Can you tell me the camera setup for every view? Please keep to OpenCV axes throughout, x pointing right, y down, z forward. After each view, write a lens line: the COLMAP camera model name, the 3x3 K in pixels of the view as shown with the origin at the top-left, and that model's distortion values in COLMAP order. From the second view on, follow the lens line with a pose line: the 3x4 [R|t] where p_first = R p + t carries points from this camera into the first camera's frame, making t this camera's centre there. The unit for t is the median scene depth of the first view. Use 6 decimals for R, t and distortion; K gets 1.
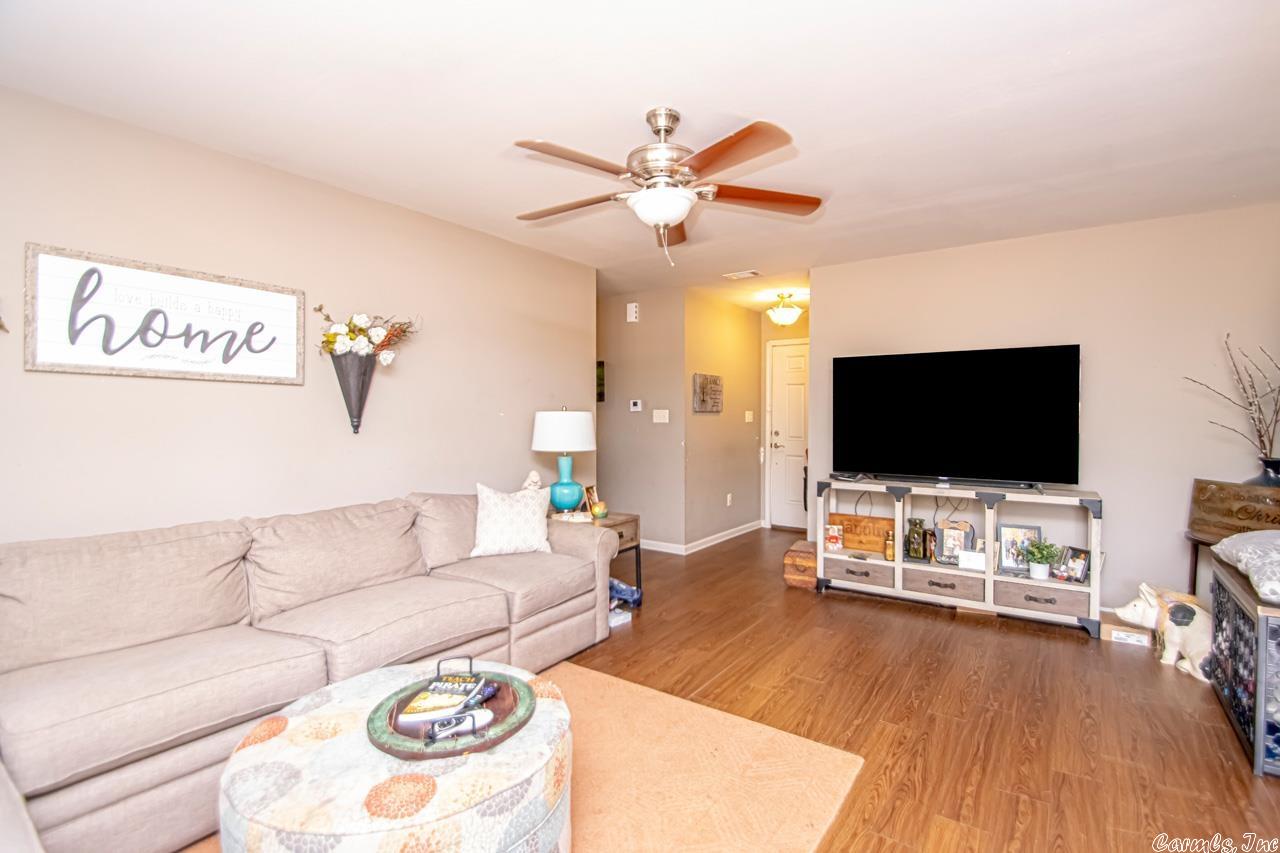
lens RADIAL K [[598.3, 0, 646.9], [0, 598.3, 429.8], [0, 0, 1]] dist [0.003298, -0.011401]
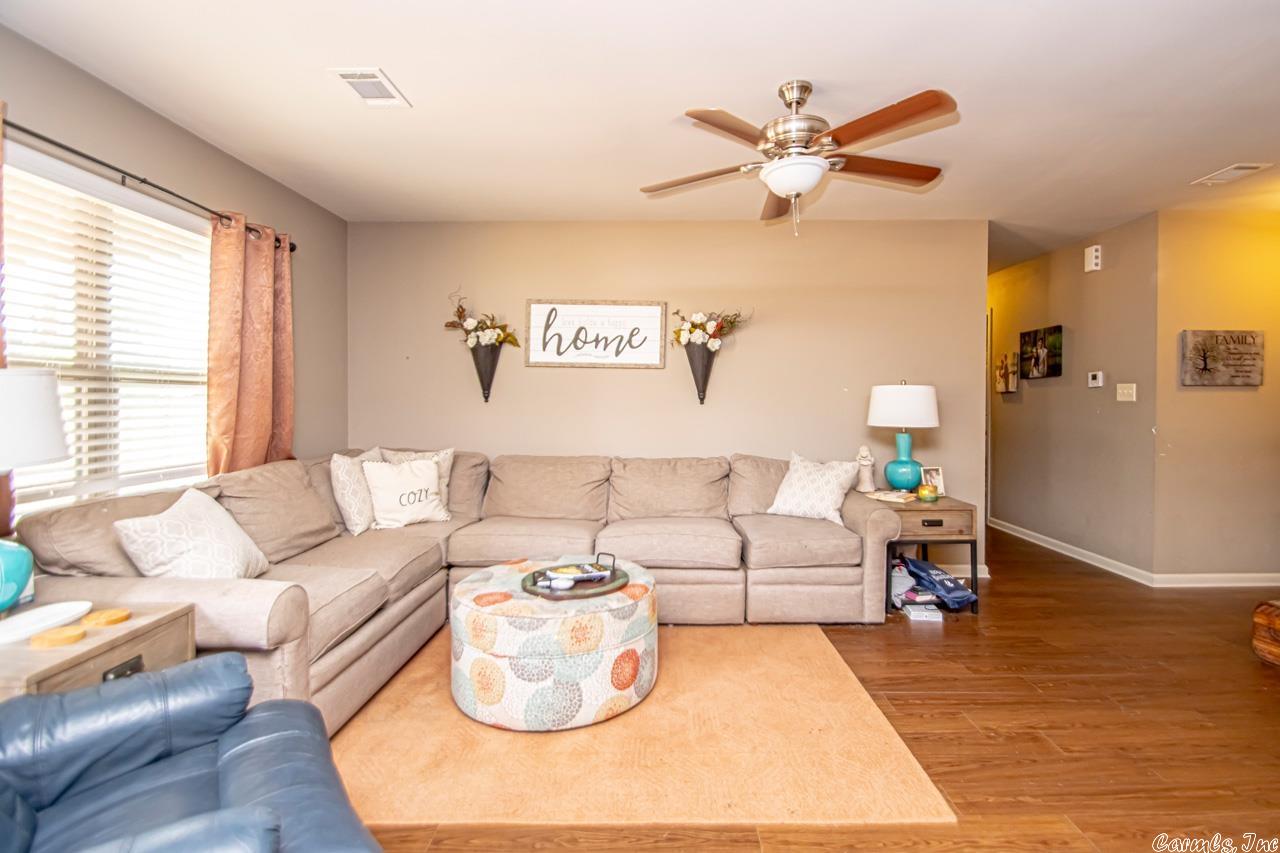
lens RADIAL K [[606.9, 0, 638.0], [0, 606.9, 404.4], [0, 0, 1]] dist [0.011486, -0.016179]
pose [[0.554321, 0.005085, -0.832287, 0.610339], [-0.023624, 0.999675, -0.009626, 0.025800], [0.831967, 0.024998, 0.554261, 0.169226]]
